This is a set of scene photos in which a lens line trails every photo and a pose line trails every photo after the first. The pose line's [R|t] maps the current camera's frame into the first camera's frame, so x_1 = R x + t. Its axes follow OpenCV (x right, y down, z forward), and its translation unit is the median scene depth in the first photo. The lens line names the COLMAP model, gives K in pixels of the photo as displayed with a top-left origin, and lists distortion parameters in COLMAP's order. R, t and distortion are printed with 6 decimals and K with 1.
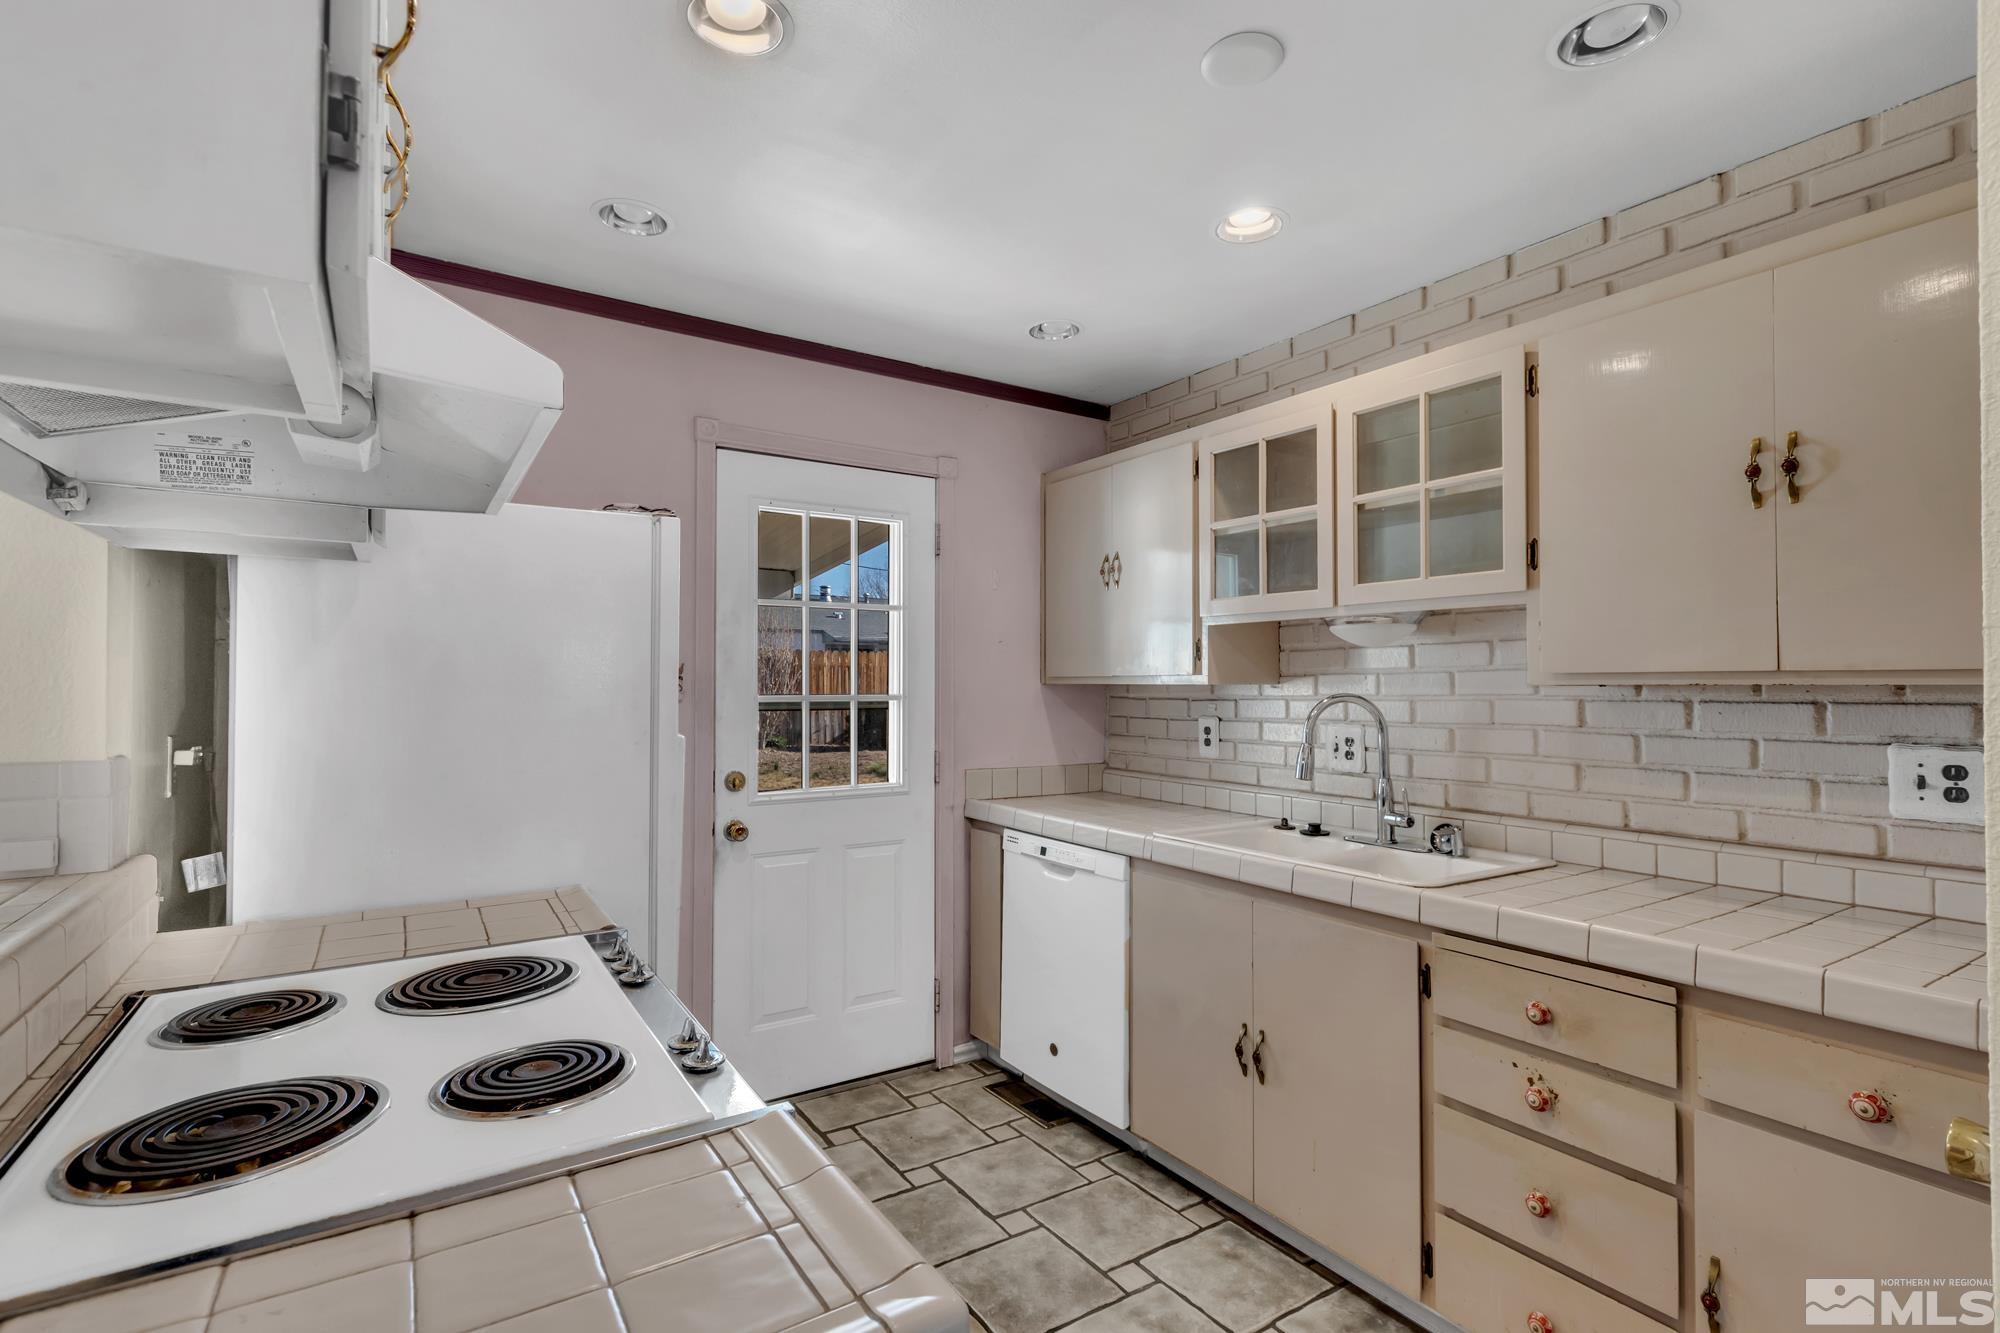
lens RADIAL K [[926.1, 0, 1000.0], [0, 926.1, 666.5], [0, 0, 1]] dist [0.001435, -0.000150]
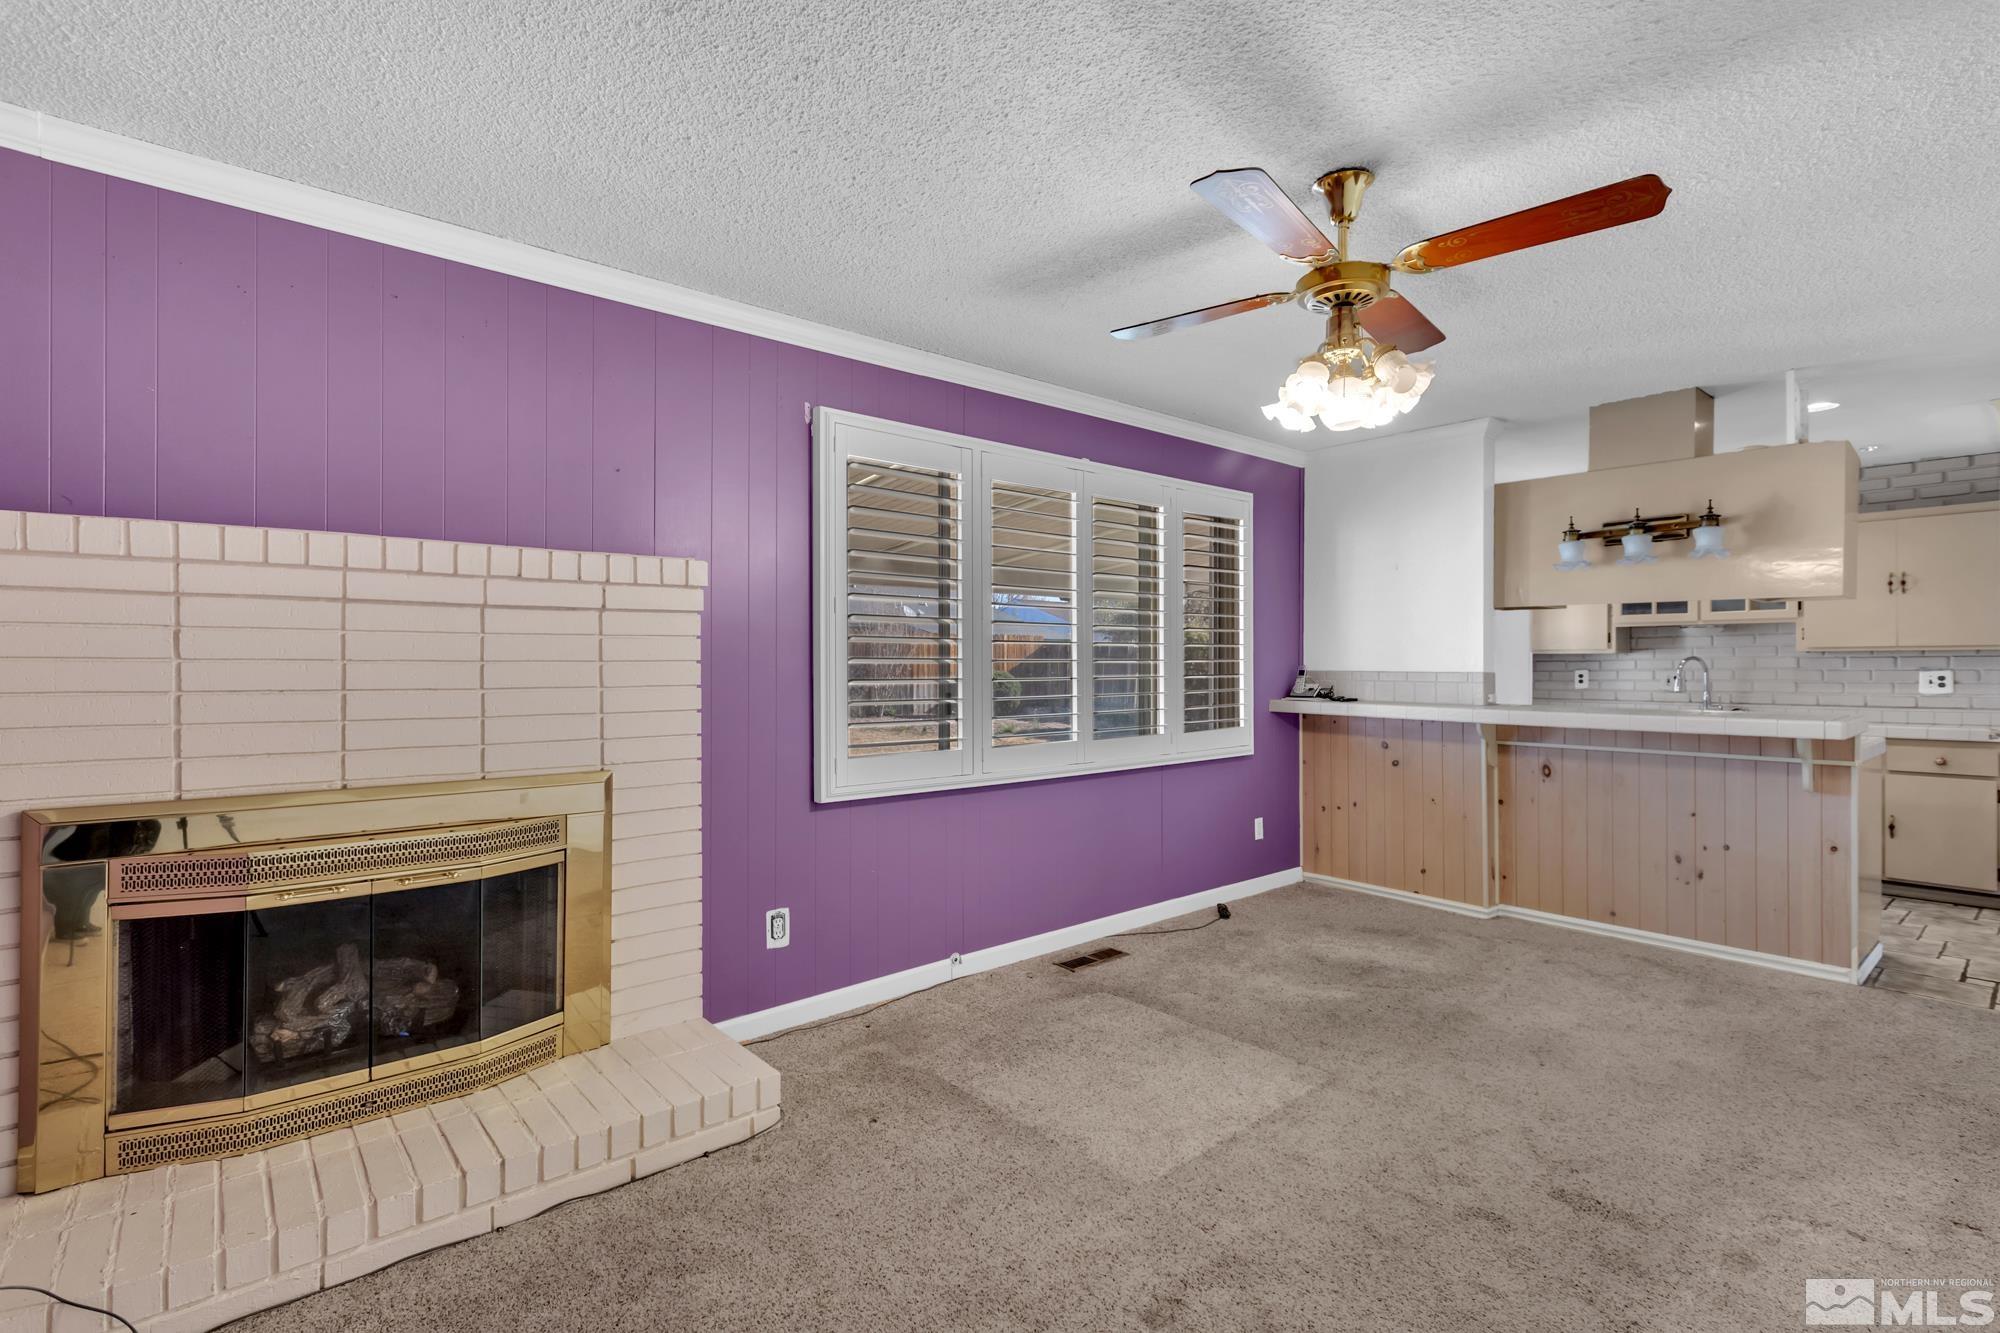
lens RADIAL K [[926.1, 0, 1000.0], [0, 926.1, 666.5], [0, 0, 1]] dist [0.001435, -0.000150]
pose [[0.991493, -0.004230, 0.130092, -2.124354], [0.001436, 0.999766, 0.021562, 0.001362], [-0.130153, -0.021192, 0.991267, -1.420515]]
